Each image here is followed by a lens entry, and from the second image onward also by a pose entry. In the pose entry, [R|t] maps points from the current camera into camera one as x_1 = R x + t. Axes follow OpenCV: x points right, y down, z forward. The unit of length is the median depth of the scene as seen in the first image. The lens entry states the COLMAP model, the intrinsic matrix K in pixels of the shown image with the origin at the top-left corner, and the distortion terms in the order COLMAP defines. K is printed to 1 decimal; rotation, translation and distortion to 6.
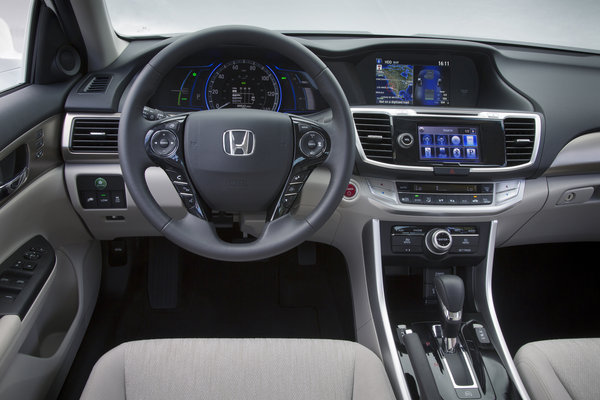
lens RADIAL K [[550.4, 0, 297.7], [0, 550.4, 199.3], [0, 0, 1]] dist [0.007827, 0.018628]
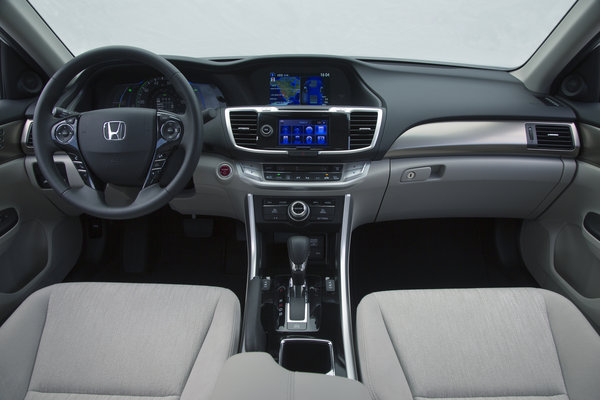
lens RADIAL K [[447.5, 0, 301.0], [0, 447.5, 199.0], [0, 0, 1]] dist [-0.063731, 0.015485]
pose [[0.993393, -0.010210, -0.114311, 0.376729], [0.006332, 0.999394, -0.034238, 0.083998], [0.114591, 0.033288, 0.992855, -0.010948]]
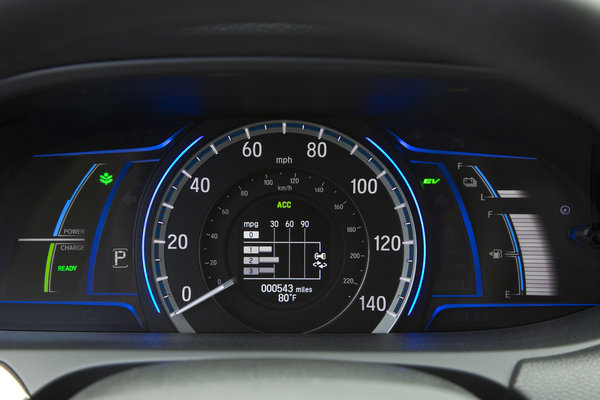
lens RADIAL K [[1013.1, 0, 300.5], [0, 1013.1, 200.5], [0, 0, 1]] dist [0.037644, 0.000000]
pose [[0.995727, -0.027613, -0.088118, -0.050411], [0.013925, 0.988234, -0.152316, -0.149637], [0.091287, 0.150438, 0.984396, 0.557041]]
